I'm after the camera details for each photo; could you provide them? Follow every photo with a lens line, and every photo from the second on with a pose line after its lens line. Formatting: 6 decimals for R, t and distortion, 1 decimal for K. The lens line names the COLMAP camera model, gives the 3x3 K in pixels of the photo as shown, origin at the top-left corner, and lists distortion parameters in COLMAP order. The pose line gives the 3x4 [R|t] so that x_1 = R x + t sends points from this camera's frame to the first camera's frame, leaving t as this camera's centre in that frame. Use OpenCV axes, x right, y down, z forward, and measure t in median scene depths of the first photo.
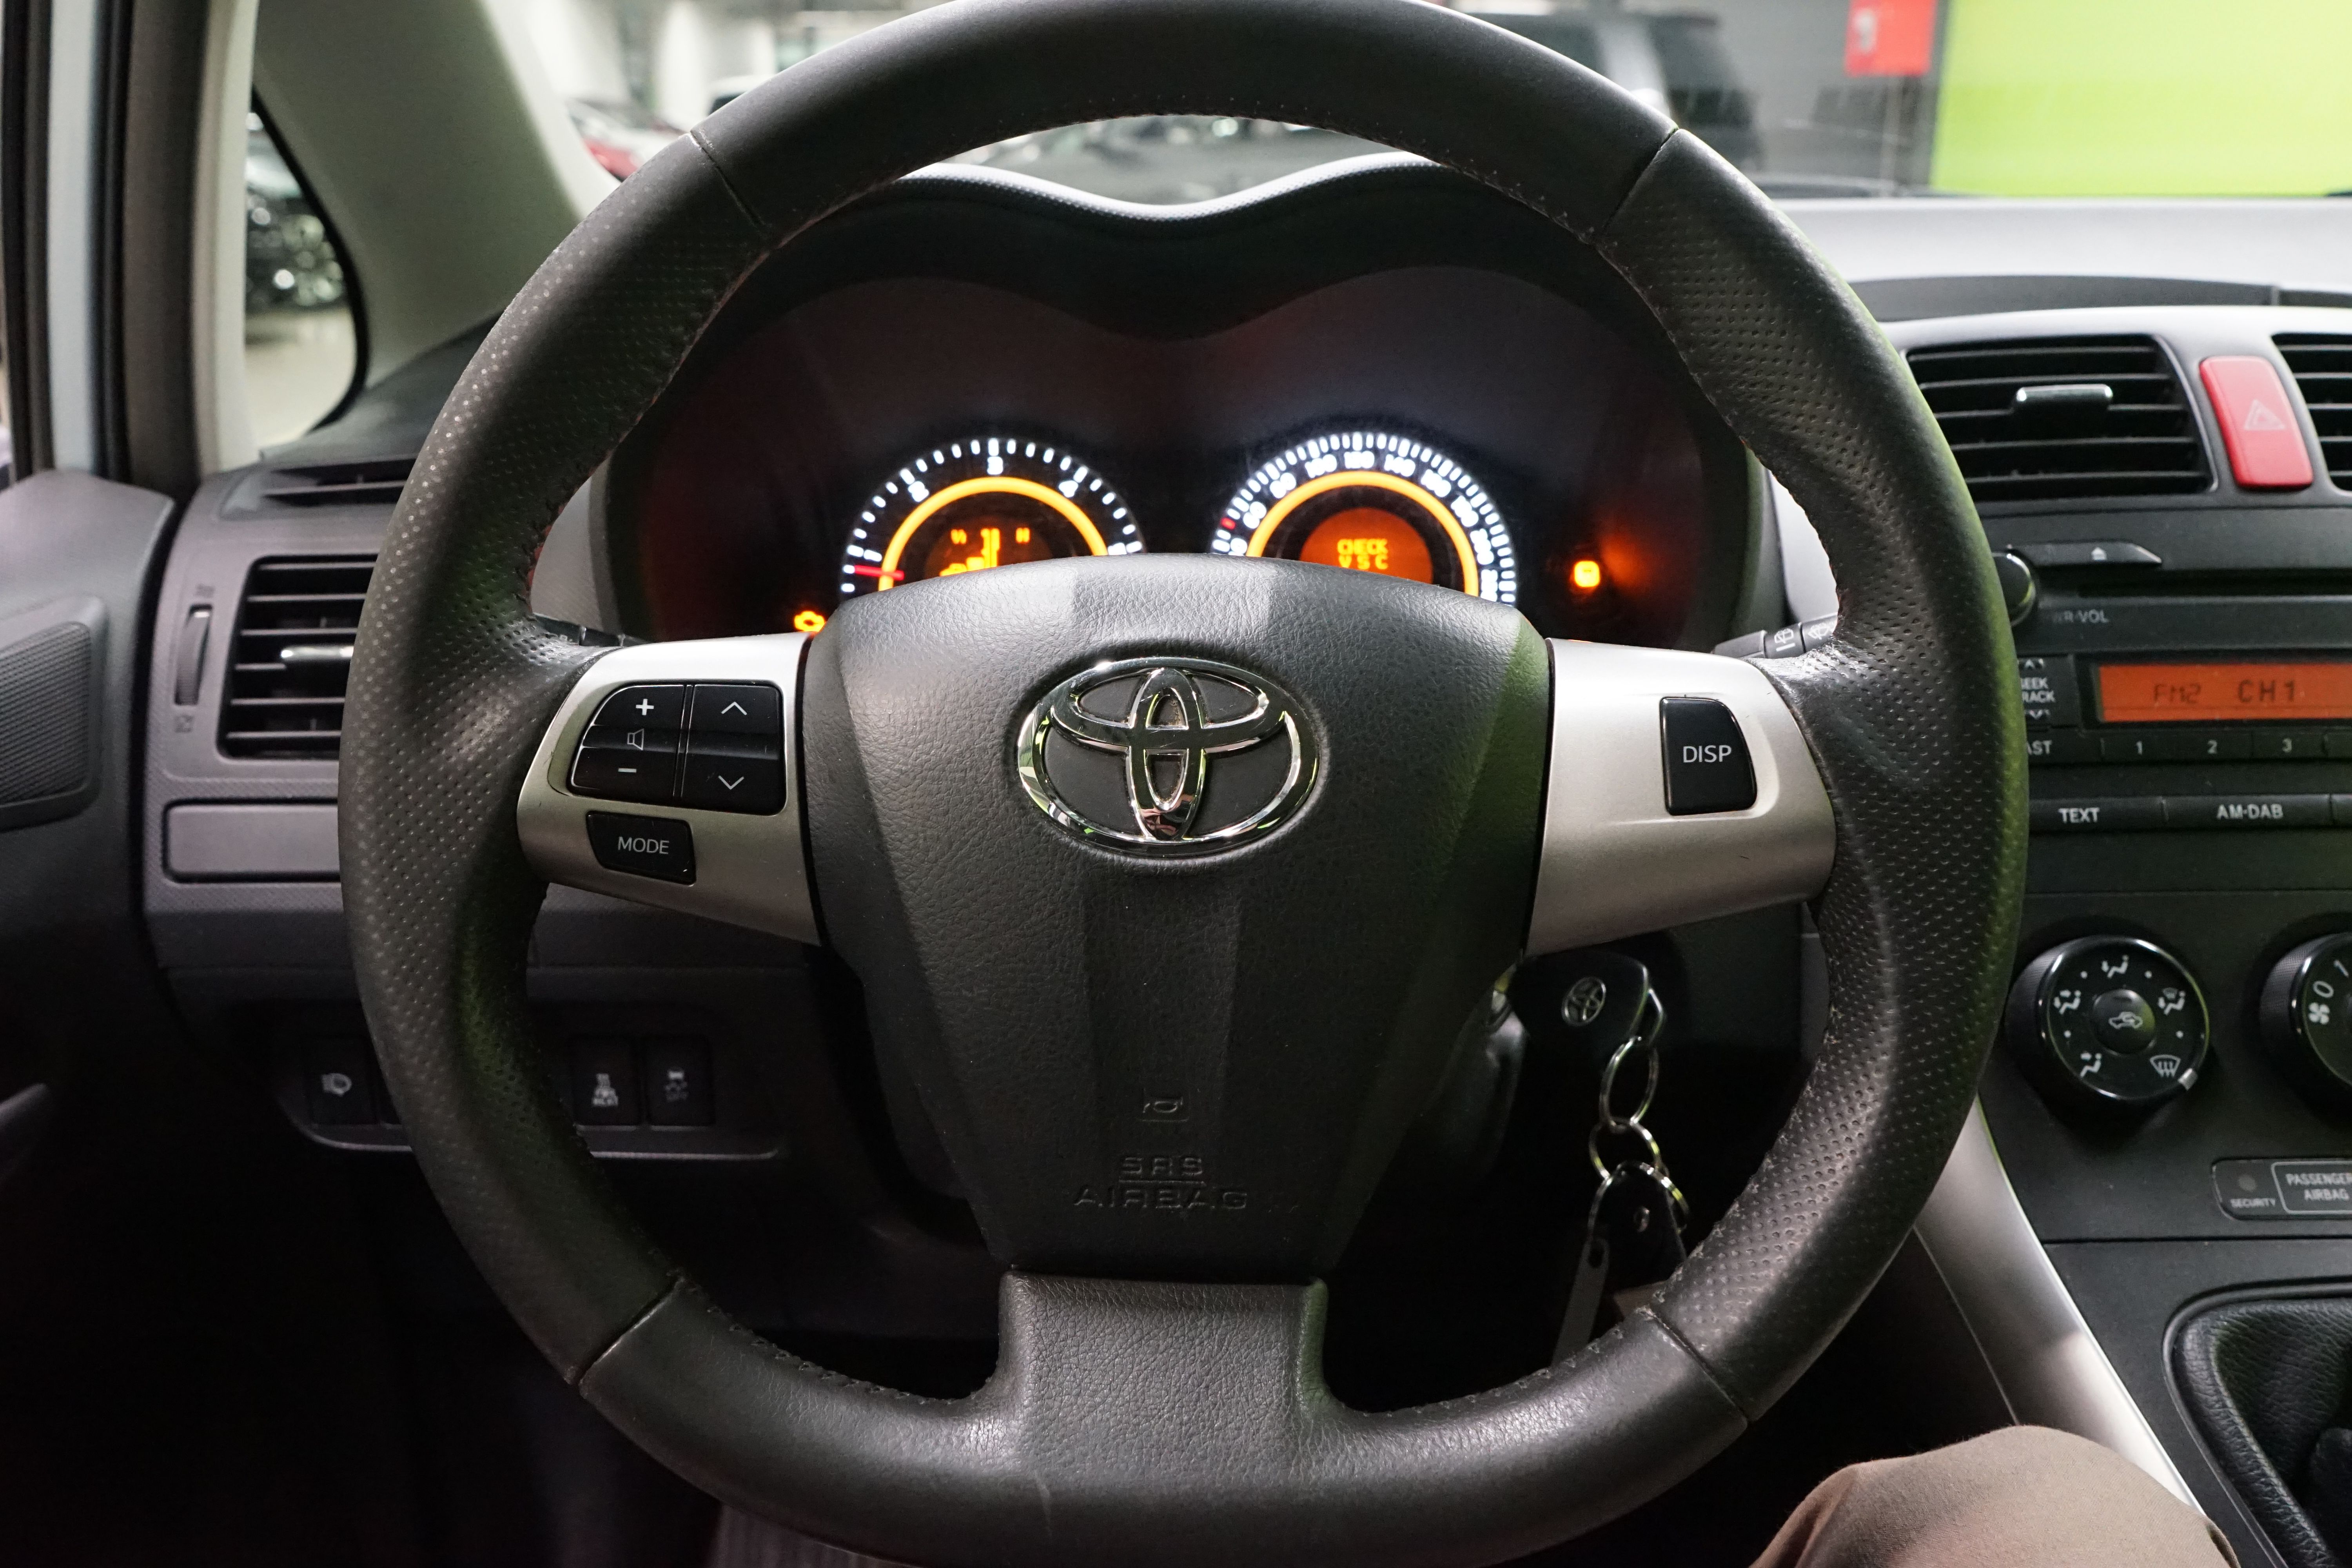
lens RADIAL K [[1872.3, 0, 1177.2], [0, 1872.3, 779.2], [0, 0, 1]] dist [-0.013486, -0.004389]
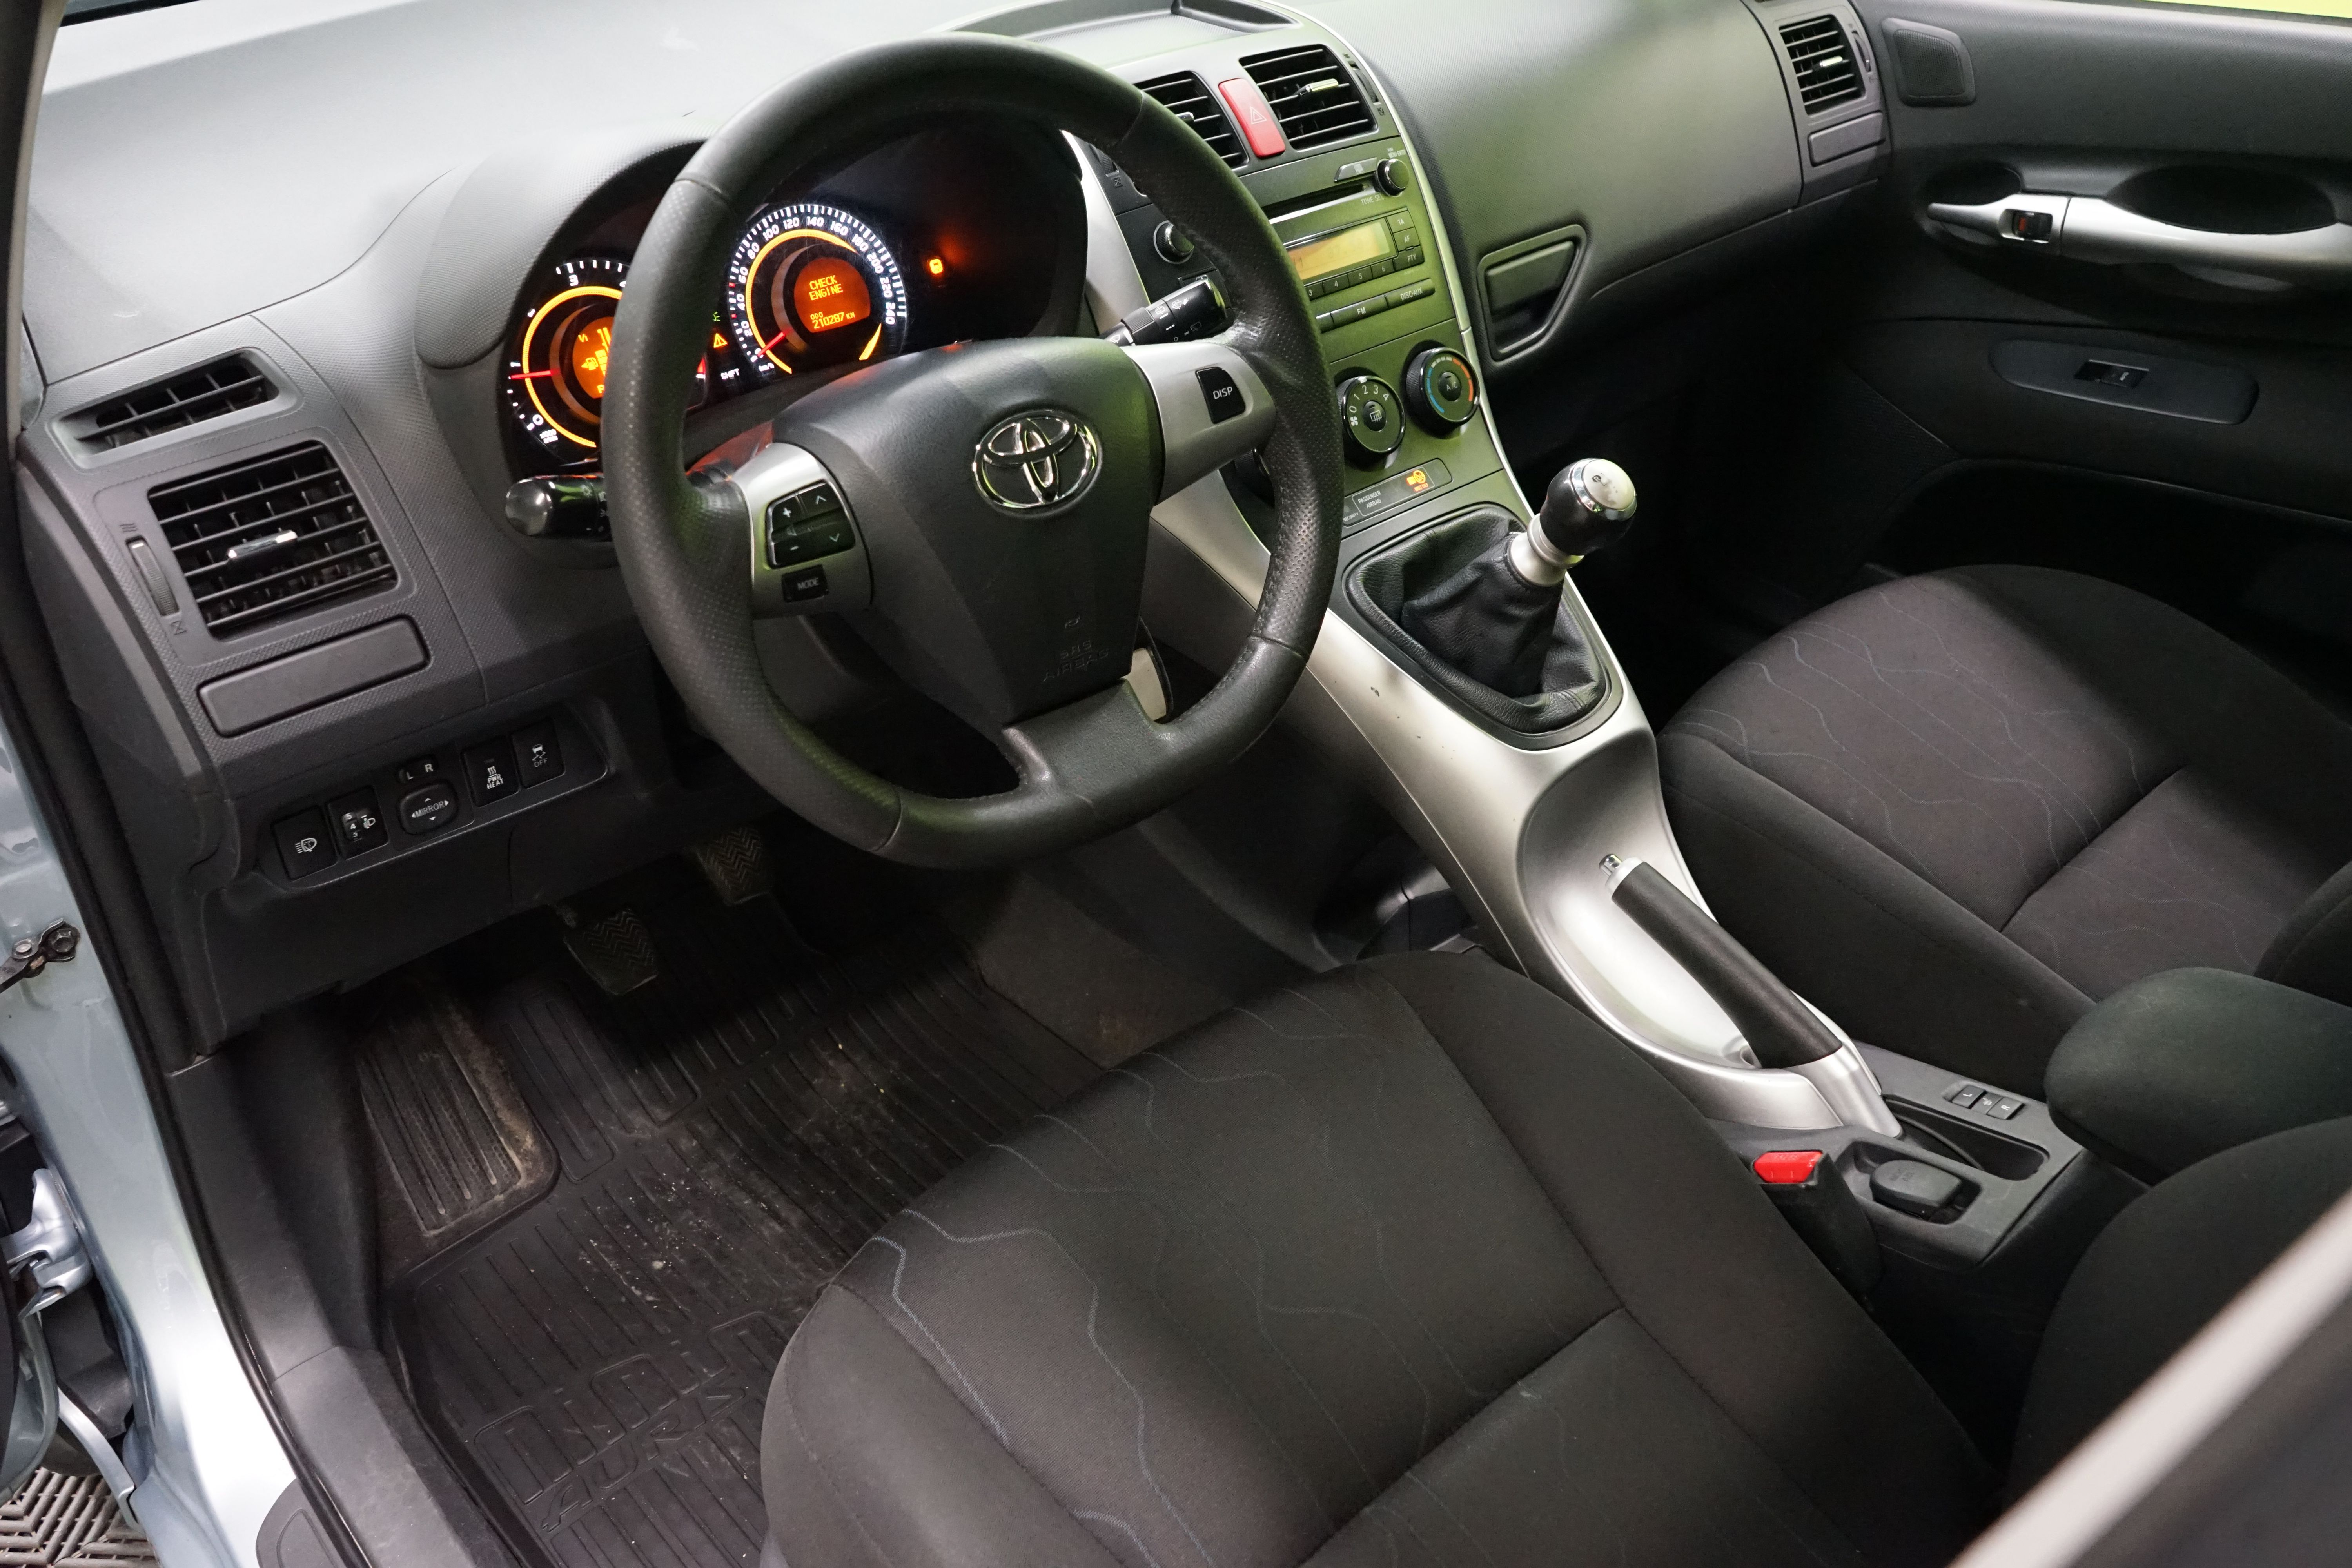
lens RADIAL K [[1872.3, 0, 1174.2], [0, 1872.3, 784.3], [0, 0, 1]] dist [-0.013486, -0.004389]
pose [[0.745072, -0.373807, 0.552392, -0.748522], [0.199437, 0.915161, 0.350293, -0.243629], [-0.636469, -0.150826, 0.756412, -0.464173]]
